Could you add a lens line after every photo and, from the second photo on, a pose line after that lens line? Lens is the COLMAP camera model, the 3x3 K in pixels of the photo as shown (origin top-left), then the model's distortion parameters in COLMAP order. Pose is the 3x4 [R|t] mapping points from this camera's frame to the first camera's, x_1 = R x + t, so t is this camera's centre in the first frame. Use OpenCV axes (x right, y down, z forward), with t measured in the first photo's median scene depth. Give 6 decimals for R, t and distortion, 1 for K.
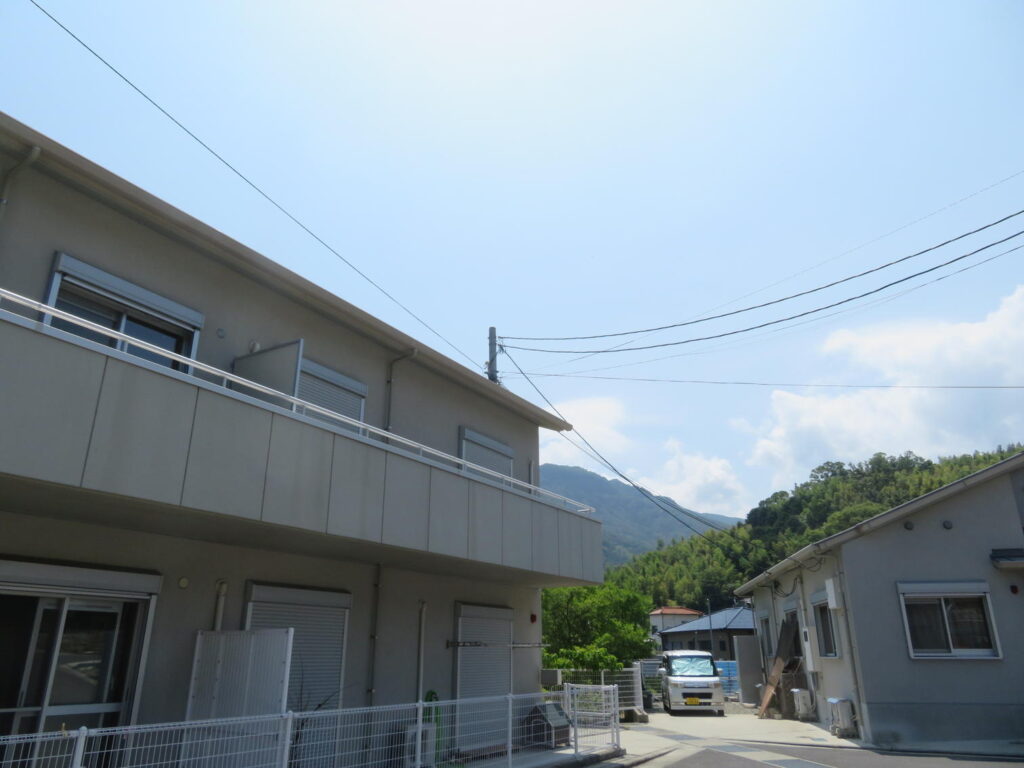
lens RADIAL K [[740.2, 0, 512.0], [0, 740.2, 384.0], [0, 0, 1]] dist [-0.000871, 0.005958]
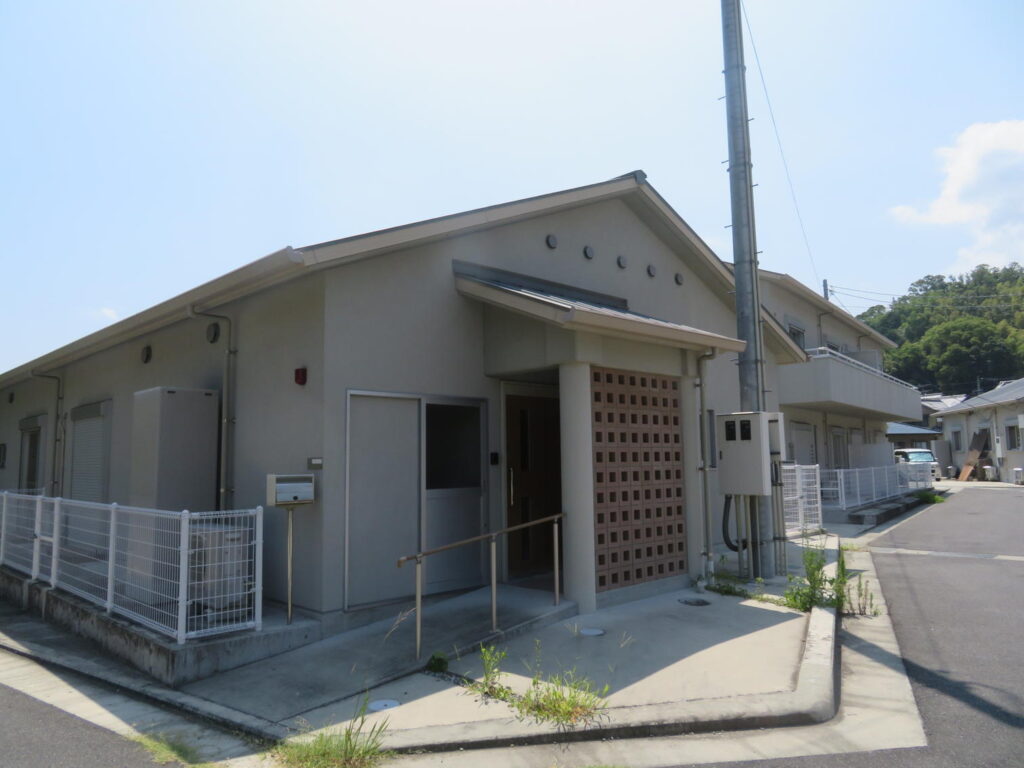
lens RADIAL K [[740.2, 0, 512.0], [0, 740.2, 384.0], [0, 0, 1]] dist [-0.000871, 0.005958]
pose [[0.995349, -0.021595, -0.093886, -0.061886], [0.044158, 0.968416, 0.245398, -0.030541], [0.085622, -0.248402, 0.964865, -0.085867]]
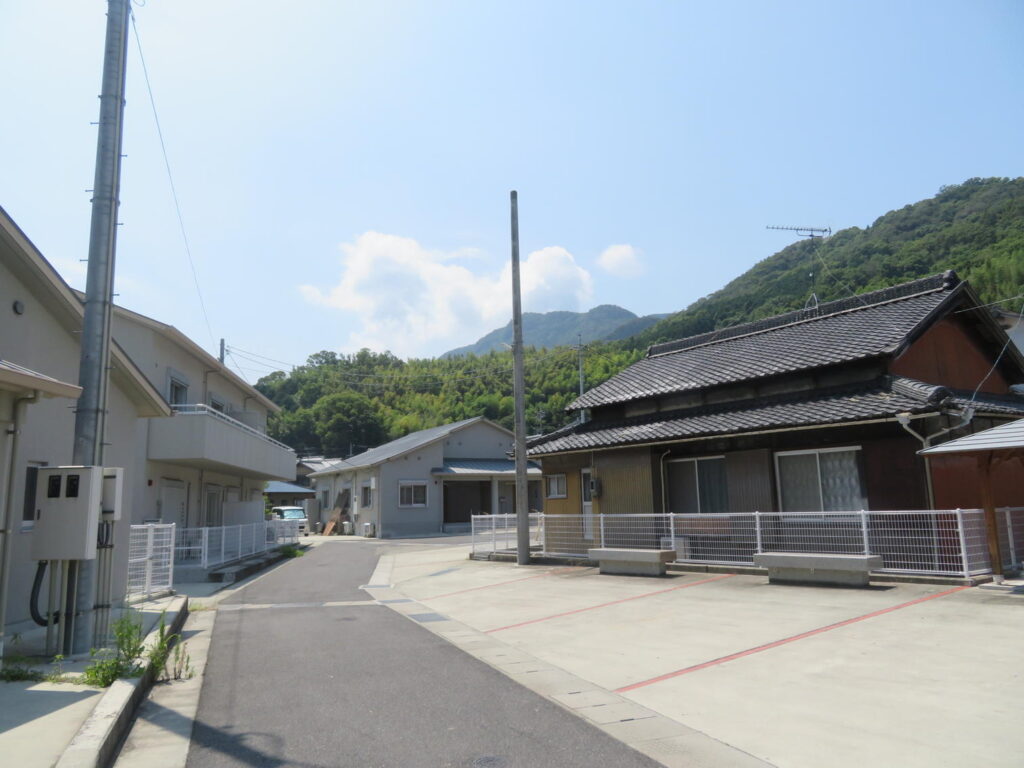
lens RADIAL K [[736.6, 0, 512.0], [0, 736.6, 384.0], [0, 0, 1]] dist [-0.003696, 0.005307]
pose [[0.779415, 0.089860, 0.620030, -0.058766], [-0.198294, 0.974165, 0.108083, -0.030636], [-0.594300, -0.207190, 0.777097, -0.086107]]
